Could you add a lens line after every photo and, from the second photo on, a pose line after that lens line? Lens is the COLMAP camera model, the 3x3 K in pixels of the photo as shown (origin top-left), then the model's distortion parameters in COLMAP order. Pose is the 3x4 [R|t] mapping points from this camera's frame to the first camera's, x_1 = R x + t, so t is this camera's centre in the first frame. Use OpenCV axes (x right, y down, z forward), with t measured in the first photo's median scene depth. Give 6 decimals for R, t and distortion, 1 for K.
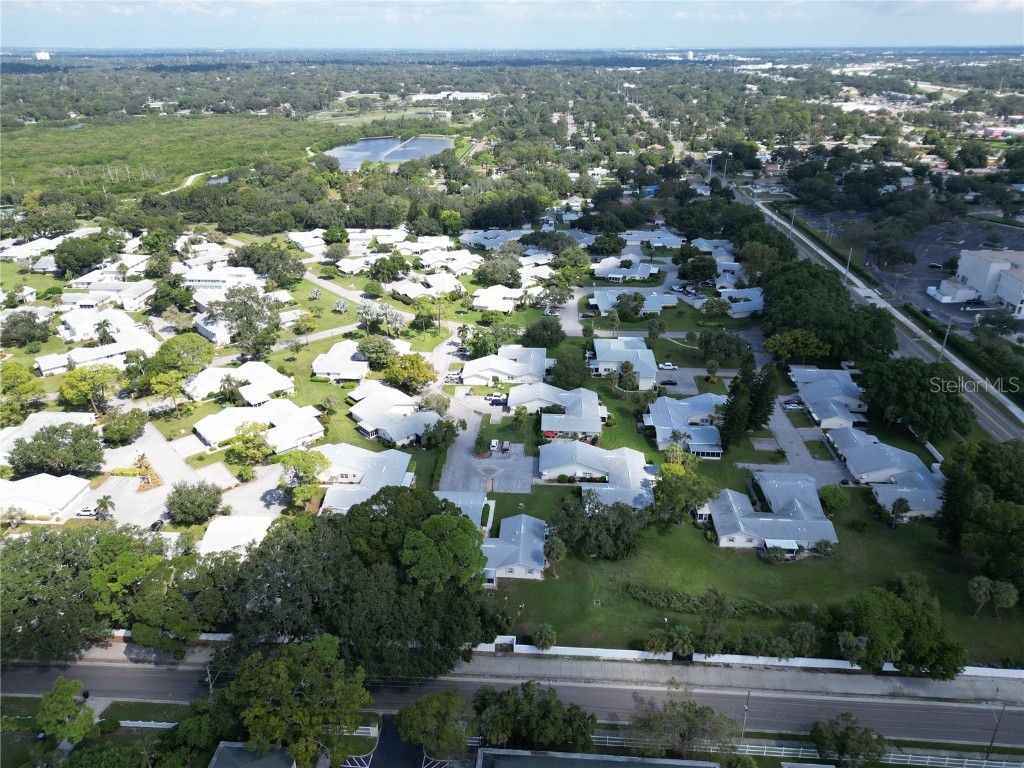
lens RADIAL K [[717.0, 0, 512.0], [0, 717.0, 384.0], [0, 0, 1]] dist [0.065606, -0.056475]
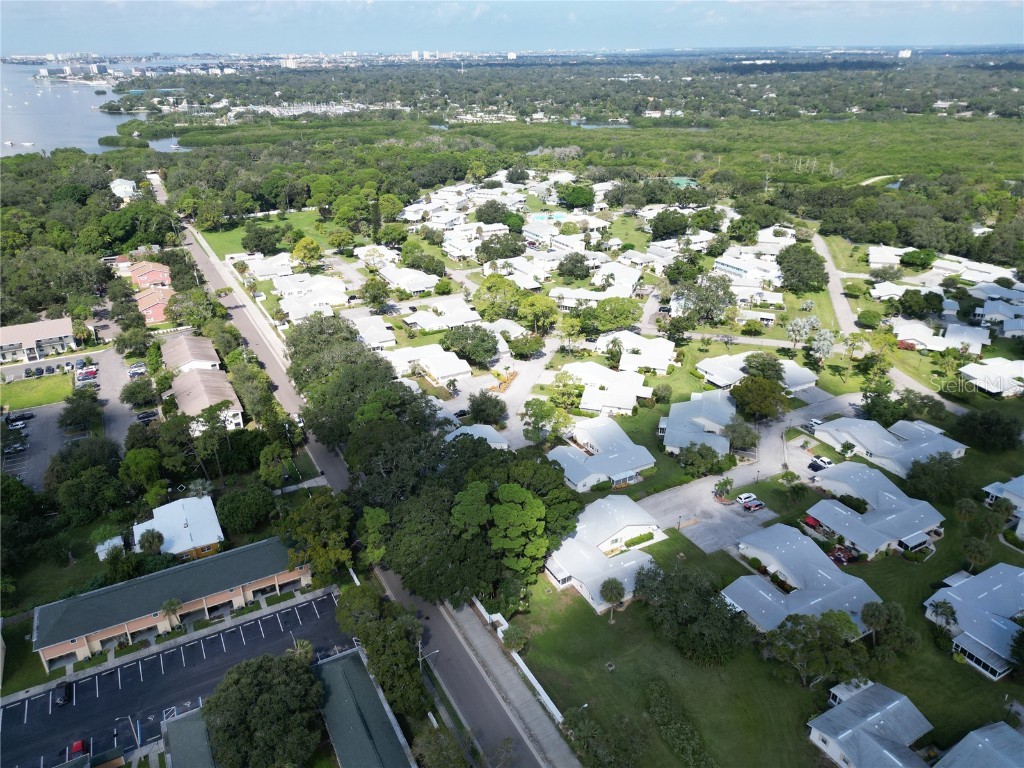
lens RADIAL K [[717.0, 0, 512.0], [0, 717.0, 384.0], [0, 0, 1]] dist [0.065606, -0.056475]
pose [[0.533699, 0.358110, -0.766109, 0.387880], [-0.355972, 0.916879, 0.180604, -0.086514], [0.767105, 0.176325, 0.616814, 0.181869]]
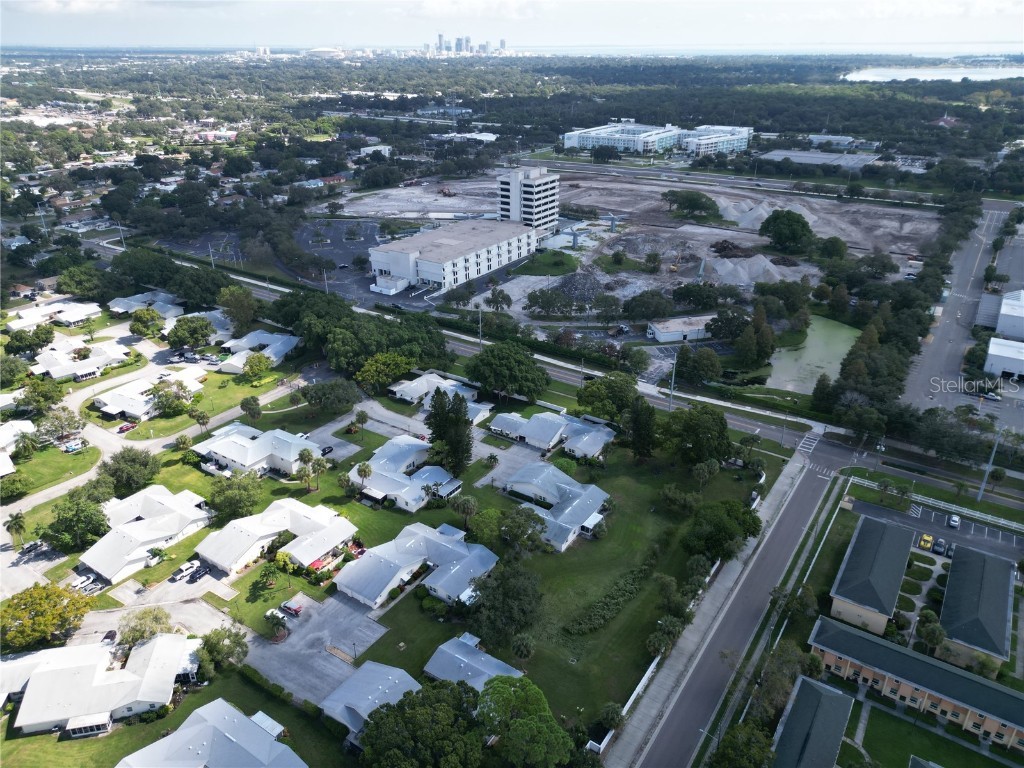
lens RADIAL K [[717.0, 0, 512.0], [0, 717.0, 384.0], [0, 0, 1]] dist [0.065606, -0.056475]
pose [[0.508787, -0.367279, 0.778616, -0.357997], [0.368470, 0.910303, 0.188621, -0.171404], [-0.778053, 0.190929, 0.598482, 0.242302]]
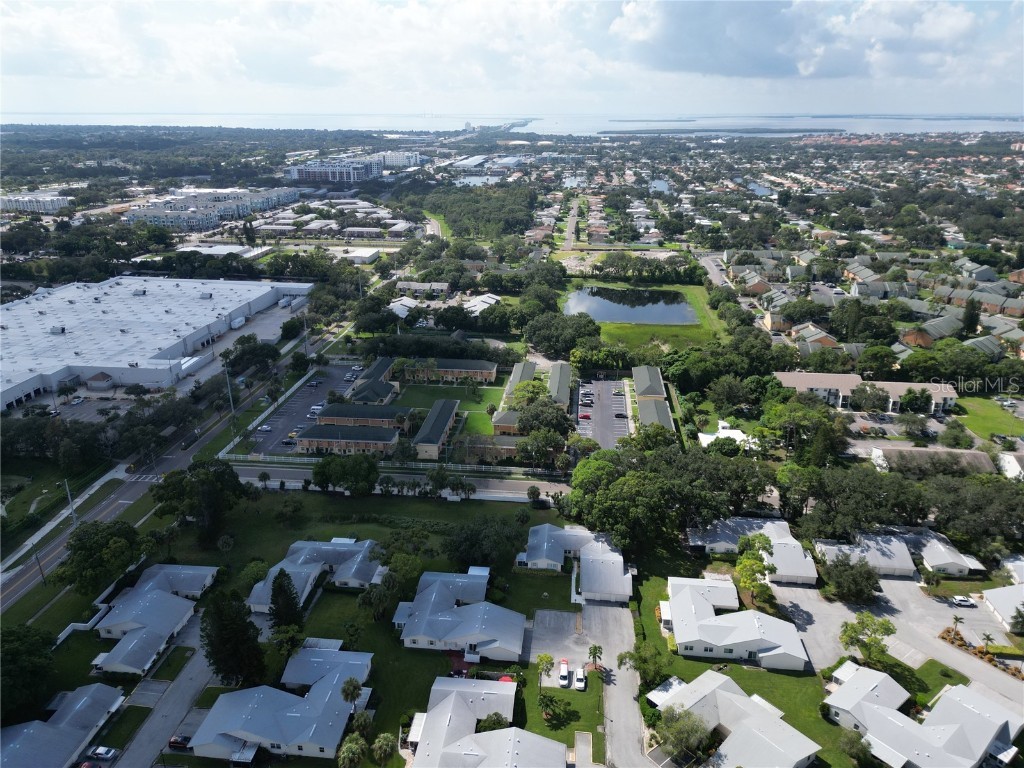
lens RADIAL K [[717.0, 0, 512.0], [0, 717.0, 384.0], [0, 0, 1]] dist [0.065606, -0.056475]
pose [[-0.999027, -0.015651, 0.041223, 0.018507], [0.018656, 0.697066, 0.716765, -0.594453], [-0.039953, 0.716836, -0.696096, 1.134838]]
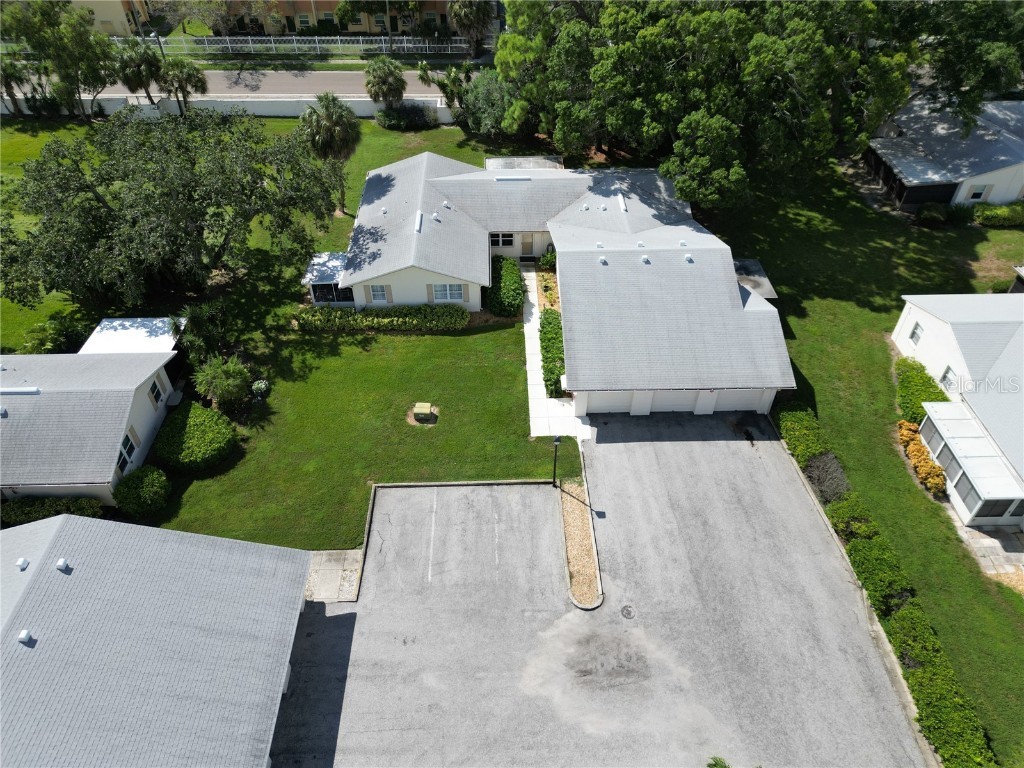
lens RADIAL K [[717.0, 0, 512.0], [0, 717.0, 384.0], [0, 0, 1]] dist [0.065606, -0.056475]
pose [[-0.996186, 0.058284, -0.064932, -0.000613], [-0.037078, 0.390863, 0.919702, -0.049187], [0.078983, 0.918602, -0.387211, 0.820584]]
